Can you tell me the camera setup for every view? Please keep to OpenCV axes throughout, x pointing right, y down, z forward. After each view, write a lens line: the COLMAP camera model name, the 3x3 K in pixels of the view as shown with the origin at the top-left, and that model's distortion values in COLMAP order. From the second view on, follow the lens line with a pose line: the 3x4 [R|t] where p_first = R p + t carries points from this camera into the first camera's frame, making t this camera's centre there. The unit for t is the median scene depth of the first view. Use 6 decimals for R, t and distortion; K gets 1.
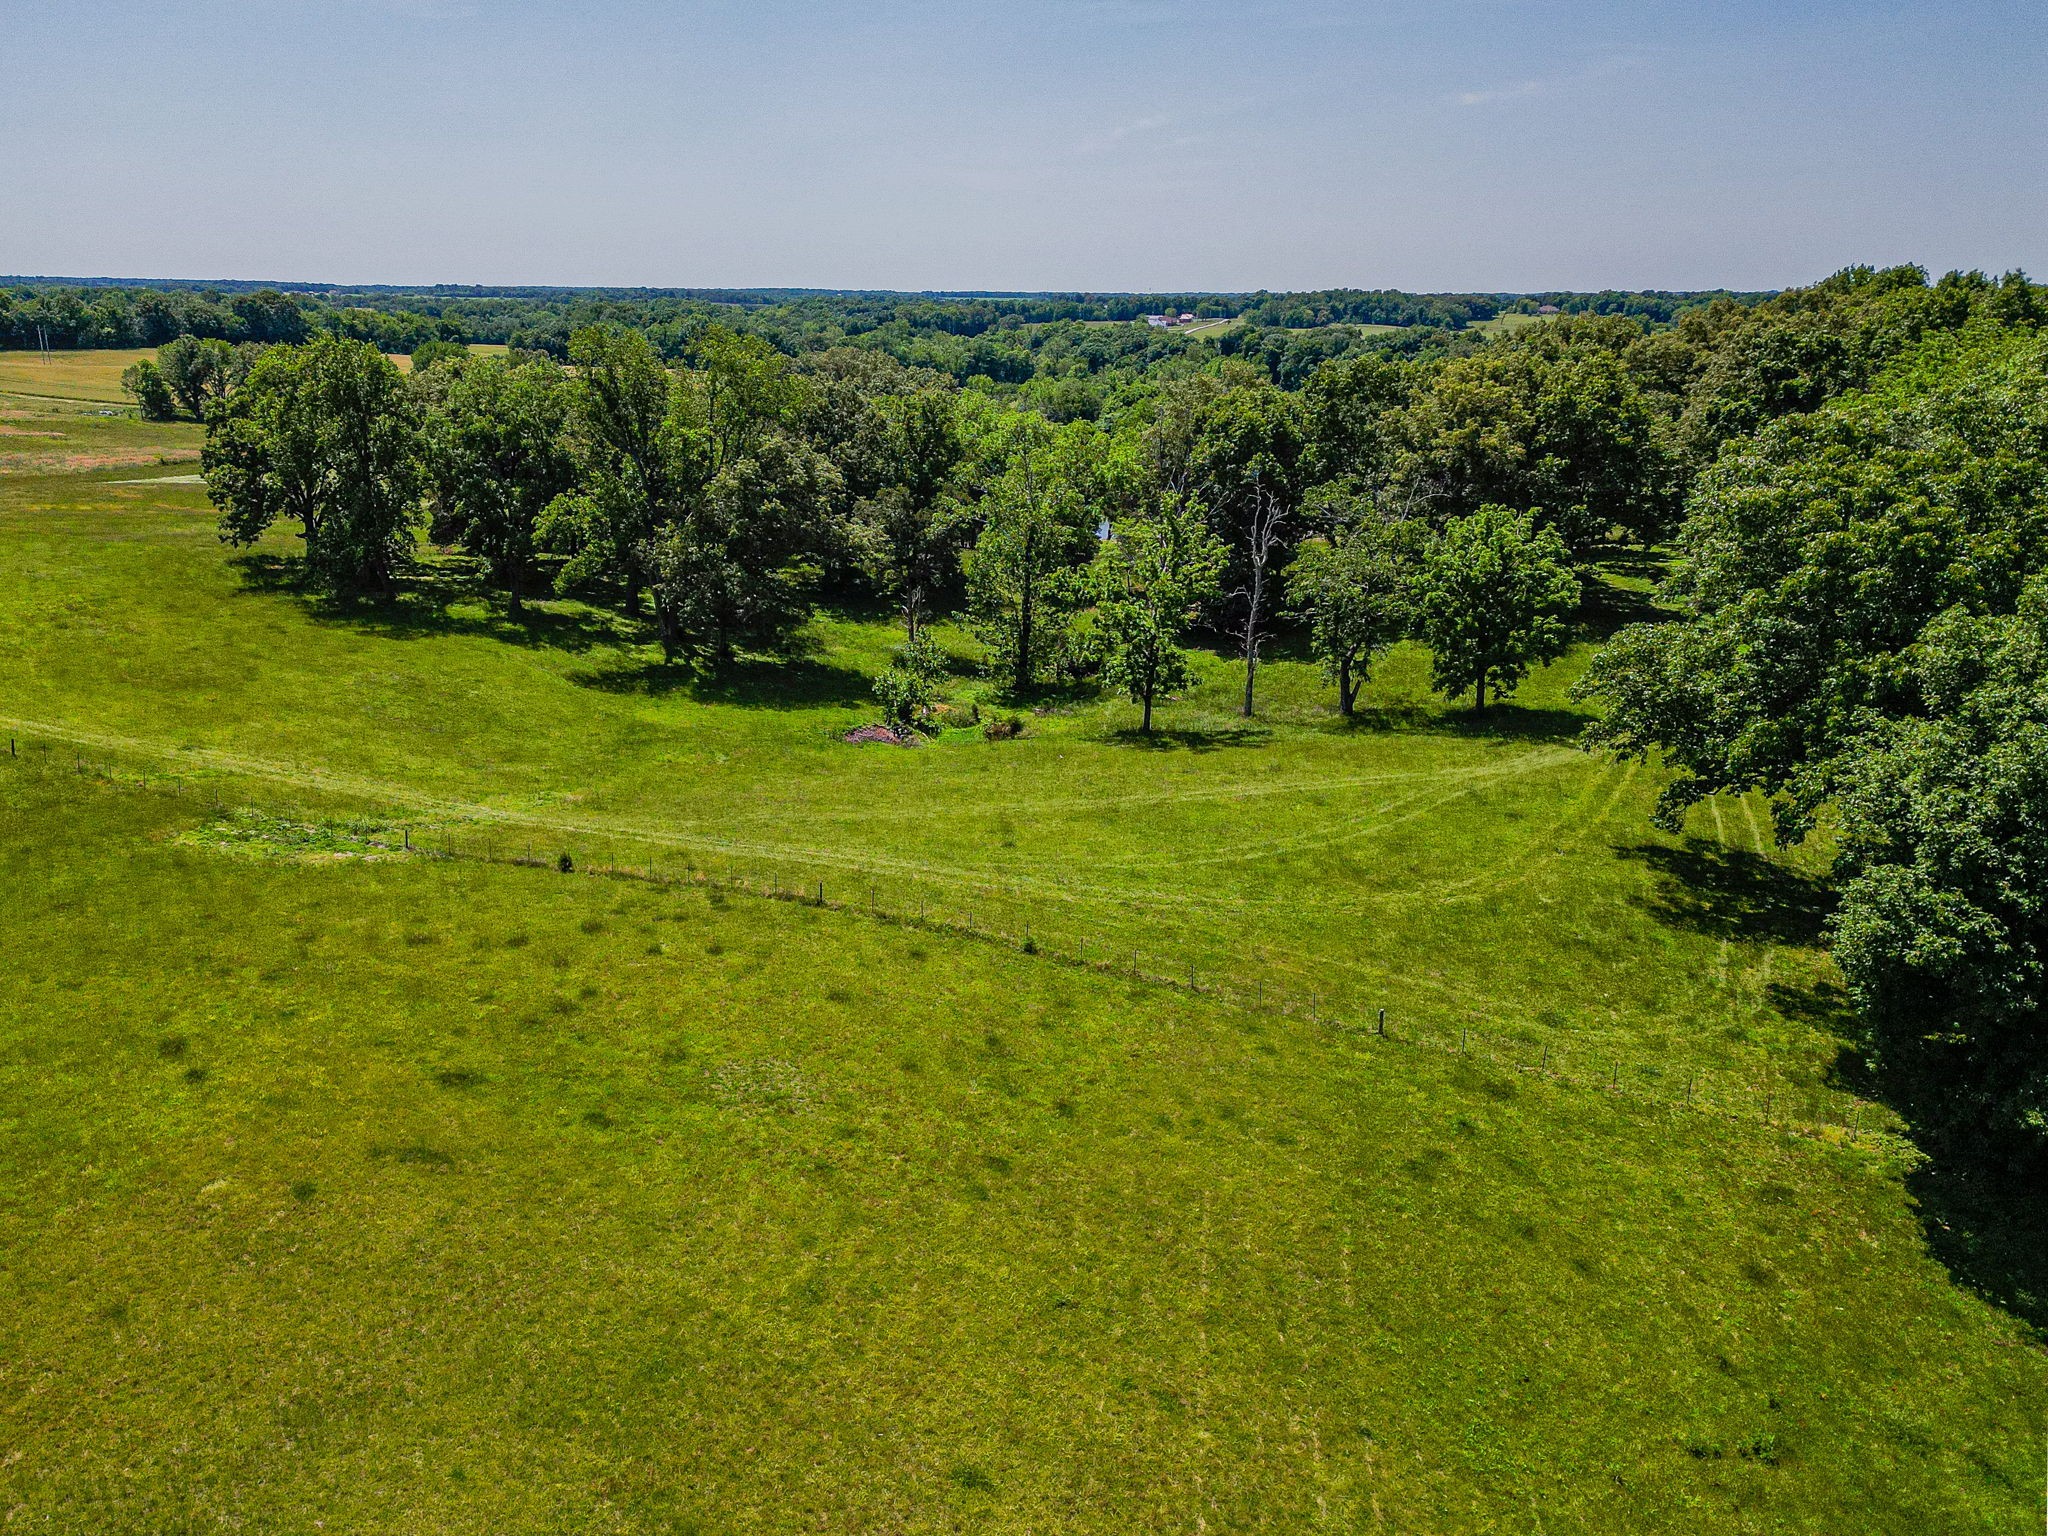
lens RADIAL K [[1534.0, 0, 932.3], [0, 1534.0, 763.7], [0, 0, 1]] dist [0.074388, -0.068209]
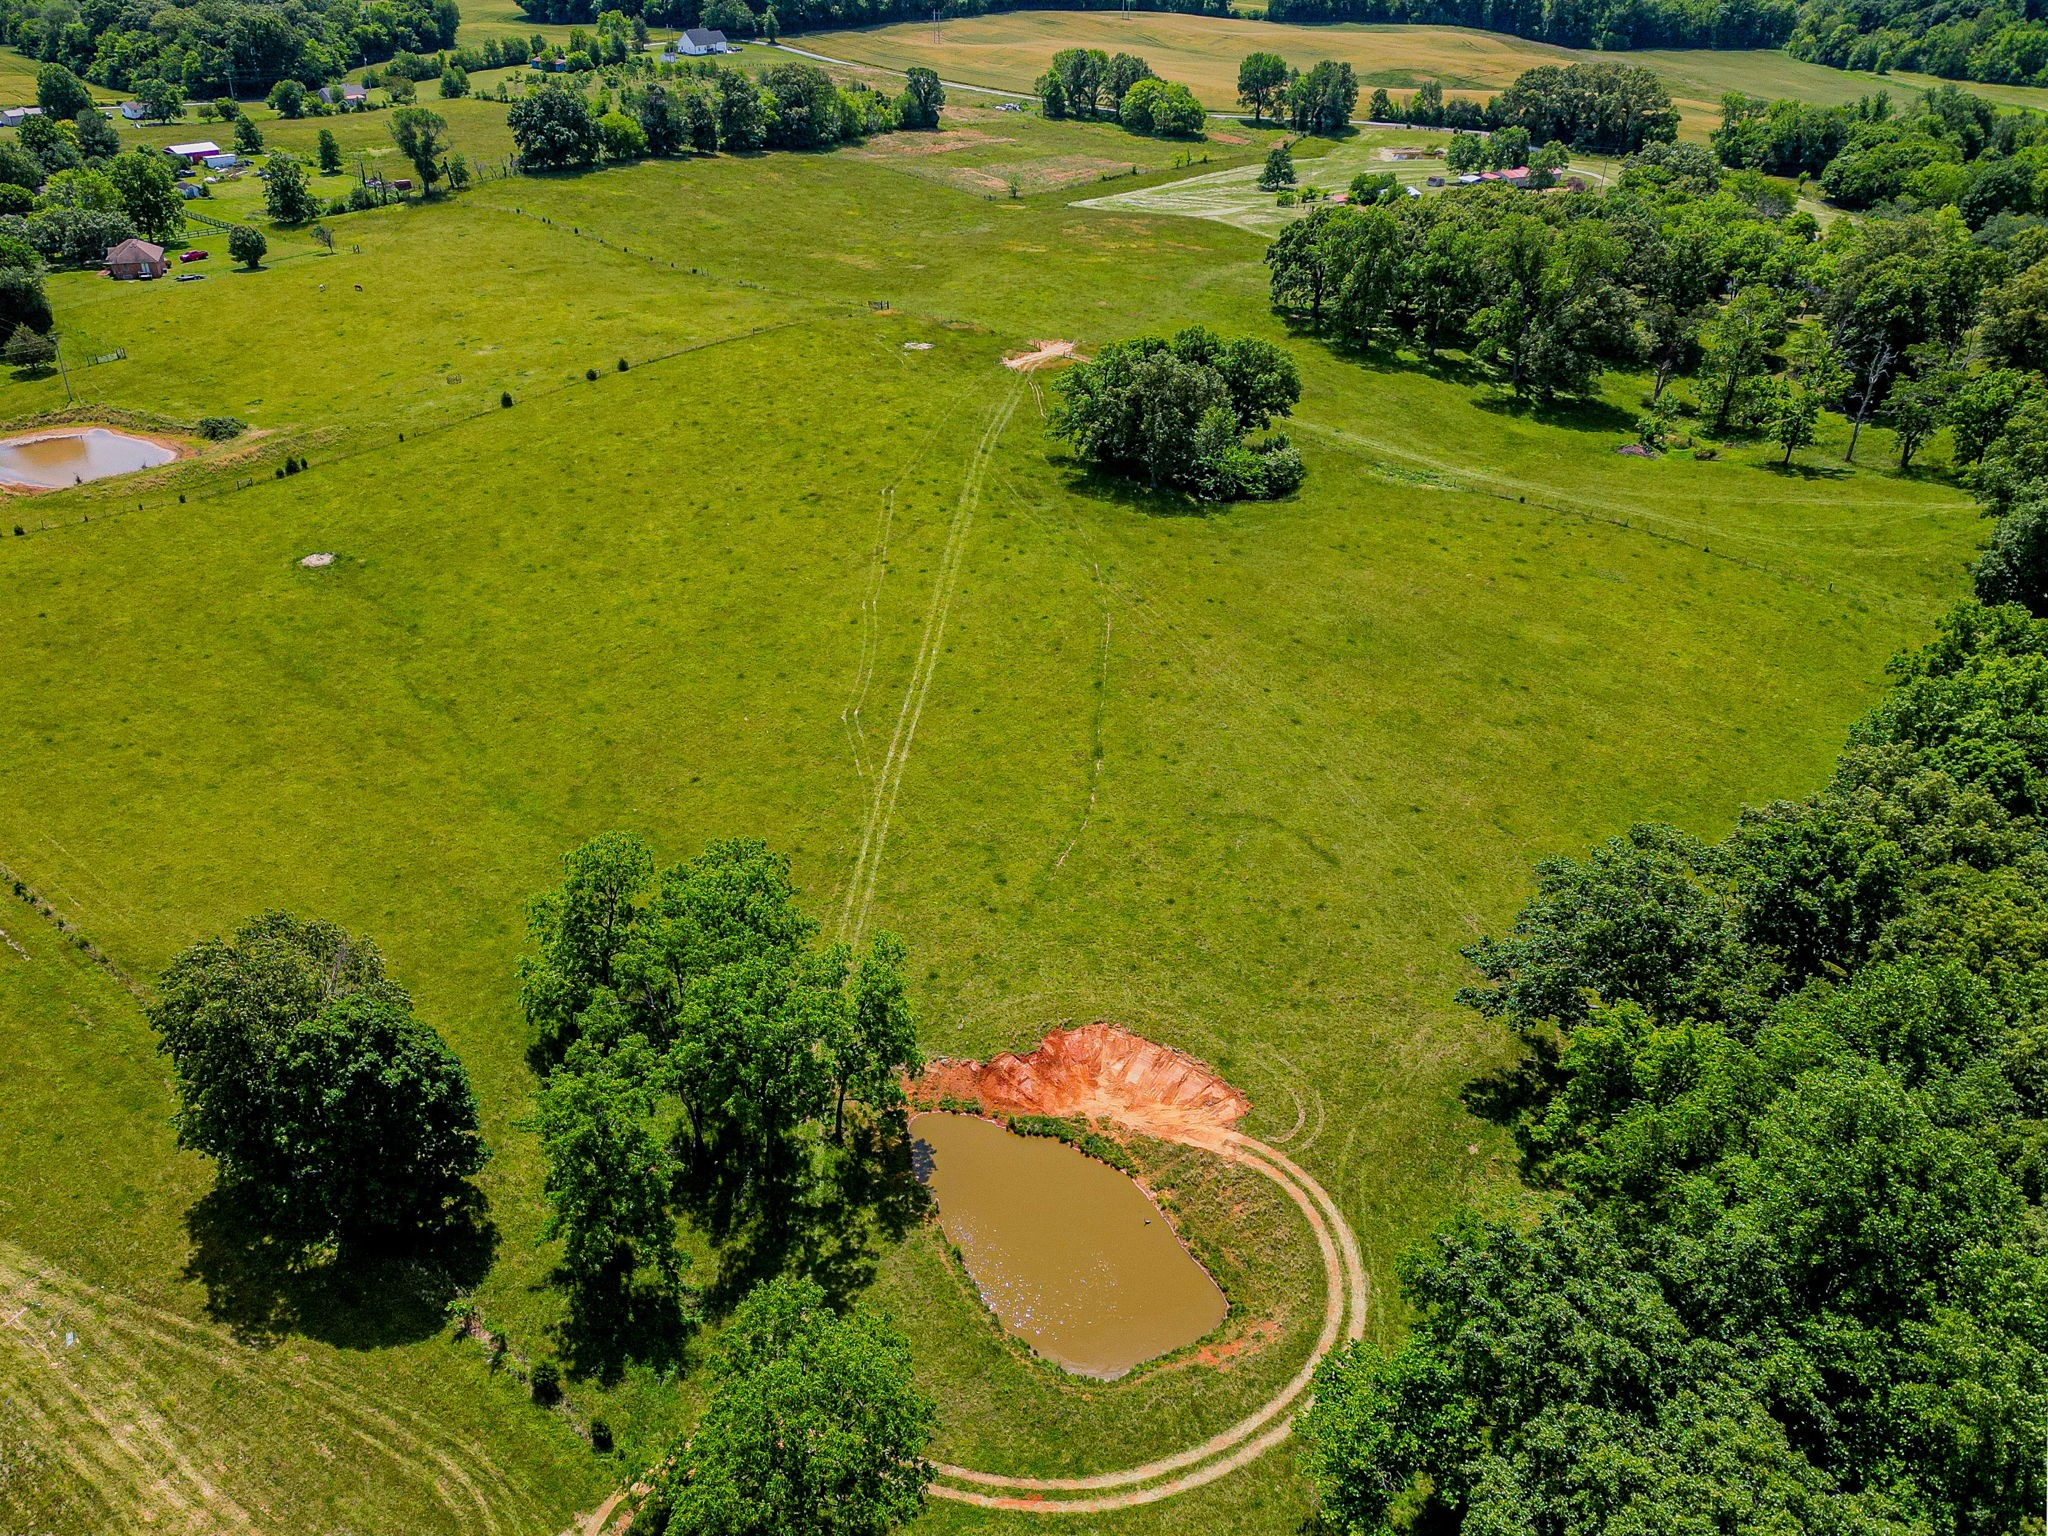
lens RADIAL K [[1534.0, 0, 932.3], [0, 1534.0, 763.7], [0, 0, 1]] dist [0.074388, -0.068209]
pose [[0.923250, 0.183329, -0.337639, -0.116433], [-0.096691, 0.961397, 0.257617, -0.057147], [0.371834, -0.205198, 0.905336, -1.214658]]
